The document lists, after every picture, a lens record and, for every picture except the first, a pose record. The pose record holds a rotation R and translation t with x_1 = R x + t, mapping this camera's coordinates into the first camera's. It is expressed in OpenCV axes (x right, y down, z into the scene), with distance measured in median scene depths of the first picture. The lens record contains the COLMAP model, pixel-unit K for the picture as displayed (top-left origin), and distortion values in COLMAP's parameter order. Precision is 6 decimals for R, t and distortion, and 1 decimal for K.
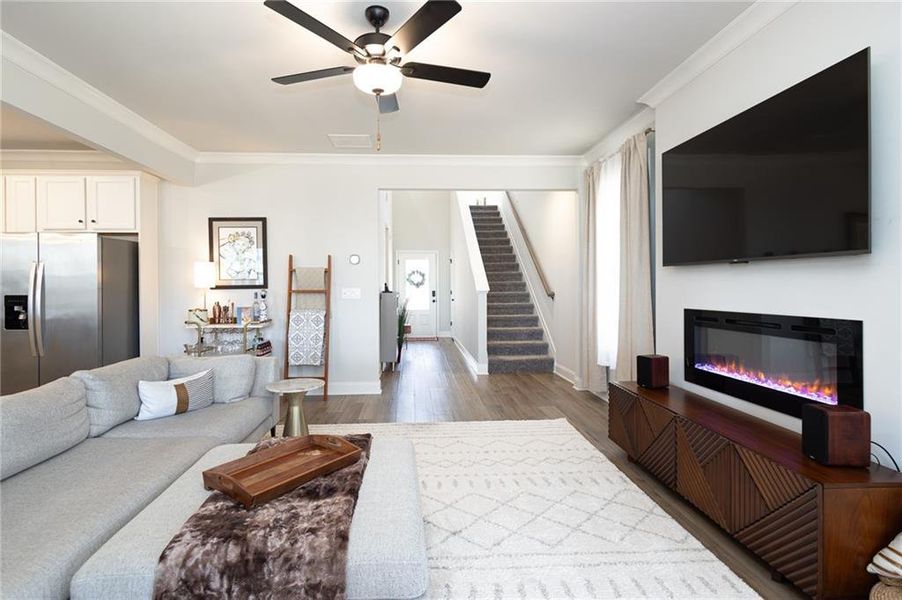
lens RADIAL K [[452.3, 0, 476.1], [0, 452.3, 288.3], [0, 0, 1]] dist [0.000207, 0.000017]
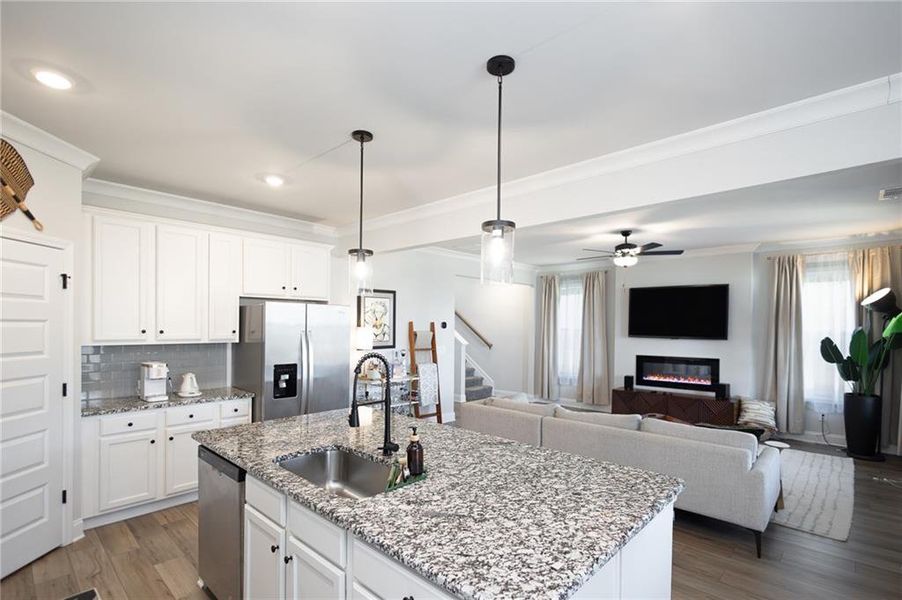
lens RADIAL K [[429.4, 0, 478.6], [0, 429.4, 329.0], [0, 0, 1]] dist [-0.001679, -0.000722]
pose [[0.694845, 0.005786, 0.719137, -1.162628], [-0.012750, 0.999910, 0.004275, -0.060384], [-0.719047, -0.012139, 0.694856, 0.016410]]
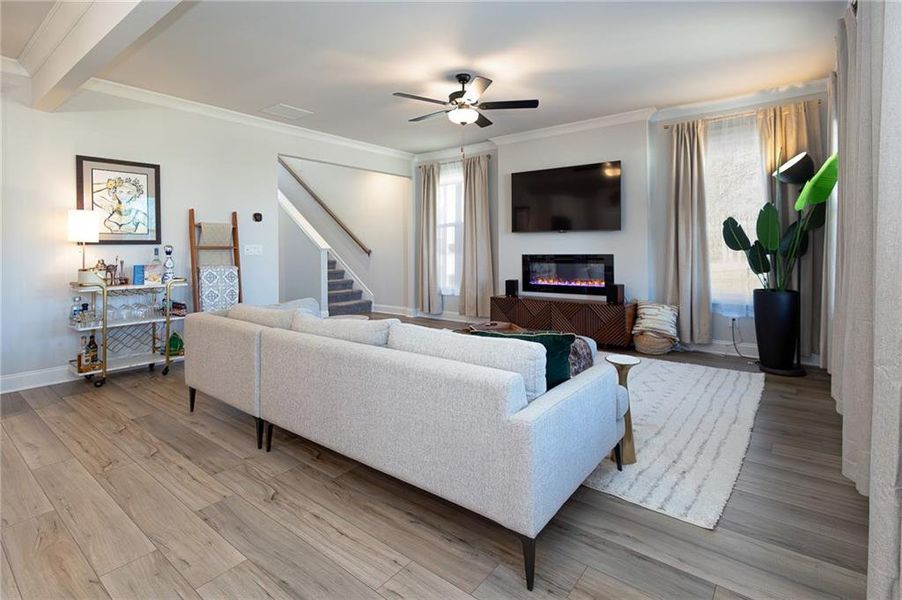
lens RADIAL K [[419.7, 0, 477.4], [0, 419.7, 249.2], [0, 0, 1]] dist [0.003452, 0.000226]
pose [[0.647816, -0.001274, 0.761796, -0.697850], [0.008115, 0.999953, -0.005228, 0.019750], [-0.761754, 0.009568, 0.647796, -0.020368]]
